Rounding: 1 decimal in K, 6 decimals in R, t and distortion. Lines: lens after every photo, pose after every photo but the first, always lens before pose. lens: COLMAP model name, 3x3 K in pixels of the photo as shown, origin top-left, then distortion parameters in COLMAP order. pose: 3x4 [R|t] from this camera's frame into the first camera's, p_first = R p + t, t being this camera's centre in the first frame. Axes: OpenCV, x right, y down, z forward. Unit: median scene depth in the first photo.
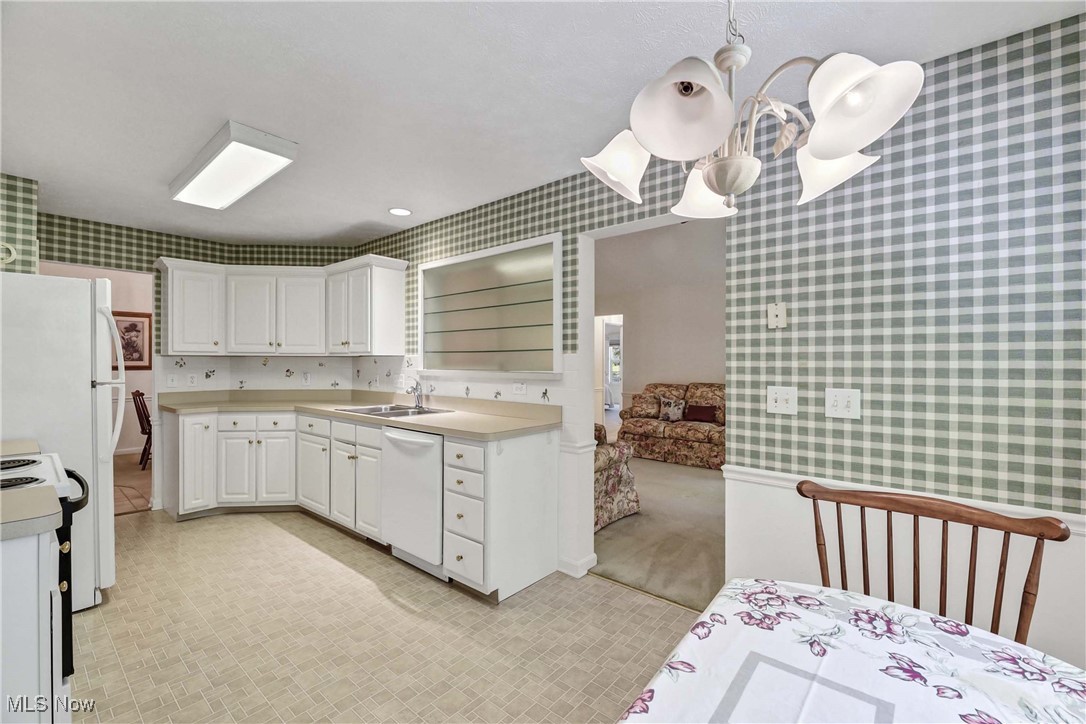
lens RADIAL K [[449.8, 0, 562.9], [0, 449.8, 367.9], [0, 0, 1]] dist [0.000468, -0.001820]
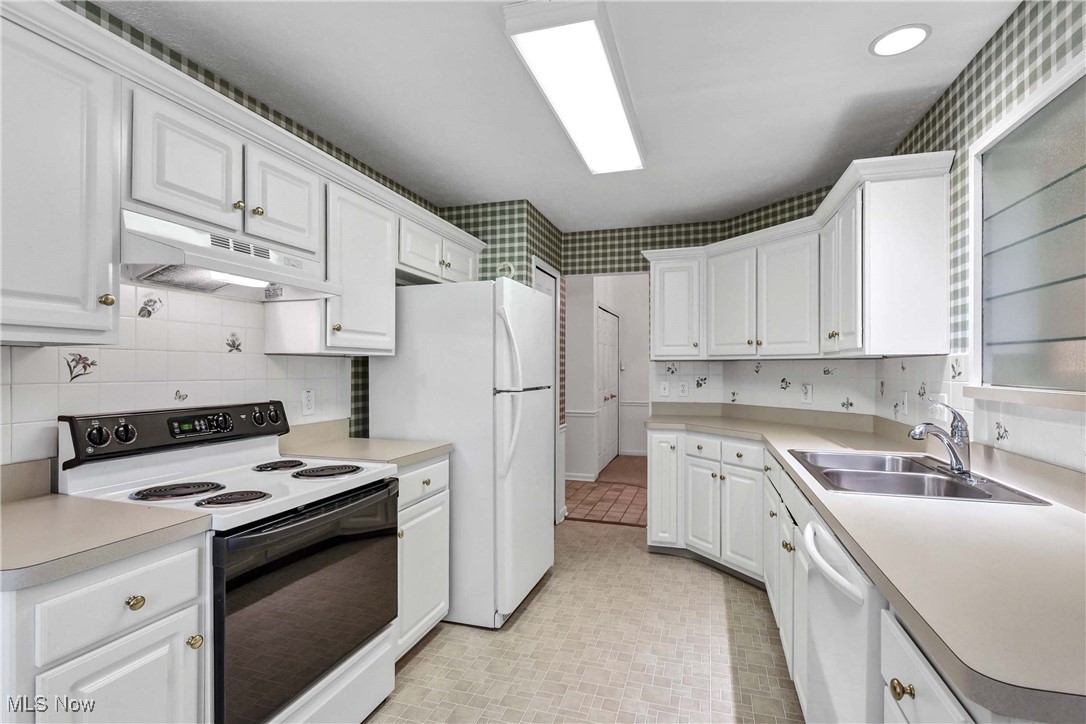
lens RADIAL K [[512.8, 0, 552.8], [0, 512.8, 369.0], [0, 0, 1]] dist [0.000449, 0.000184]
pose [[0.365141, 0.000897, -0.930952, -0.004116], [-0.010992, 0.999934, -0.003347, -0.007267], [0.930887, 0.011455, 0.365127, 0.576827]]
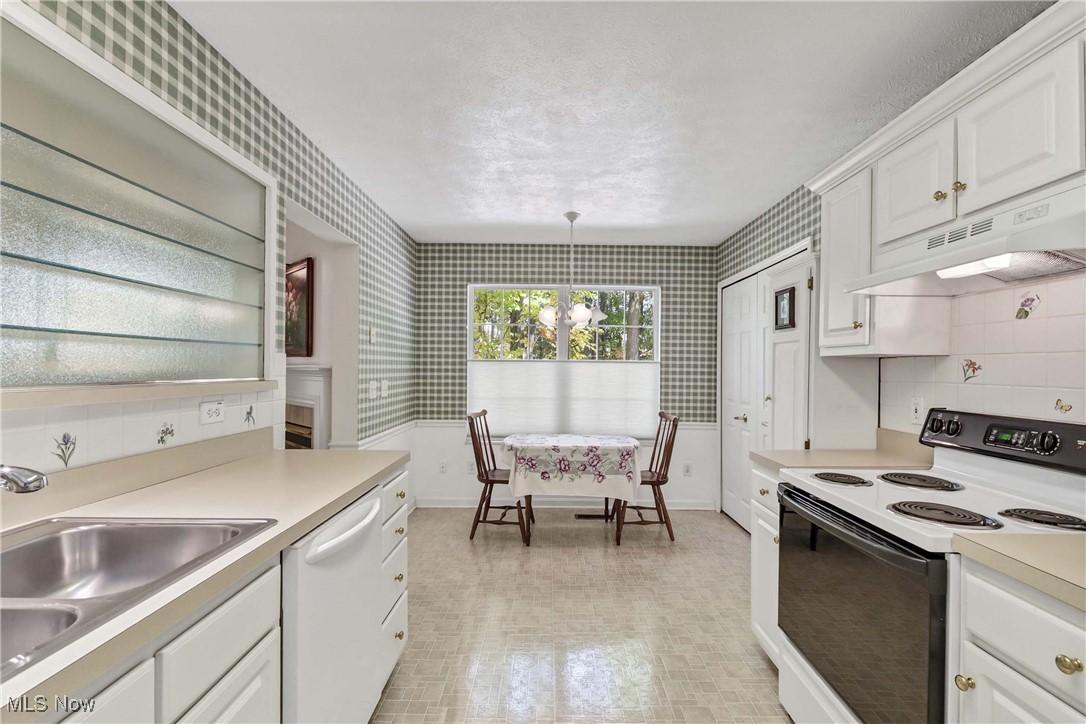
lens RADIAL K [[484.8, 0, 543.5], [0, 484.8, 364.8], [0, 0, 1]] dist [-0.002670, -0.001744]
pose [[-0.604489, -0.002601, 0.796609, -0.875629], [-0.000030, 0.999995, 0.003243, -0.015214], [-0.796613, 0.001937, -0.604486, 1.124324]]
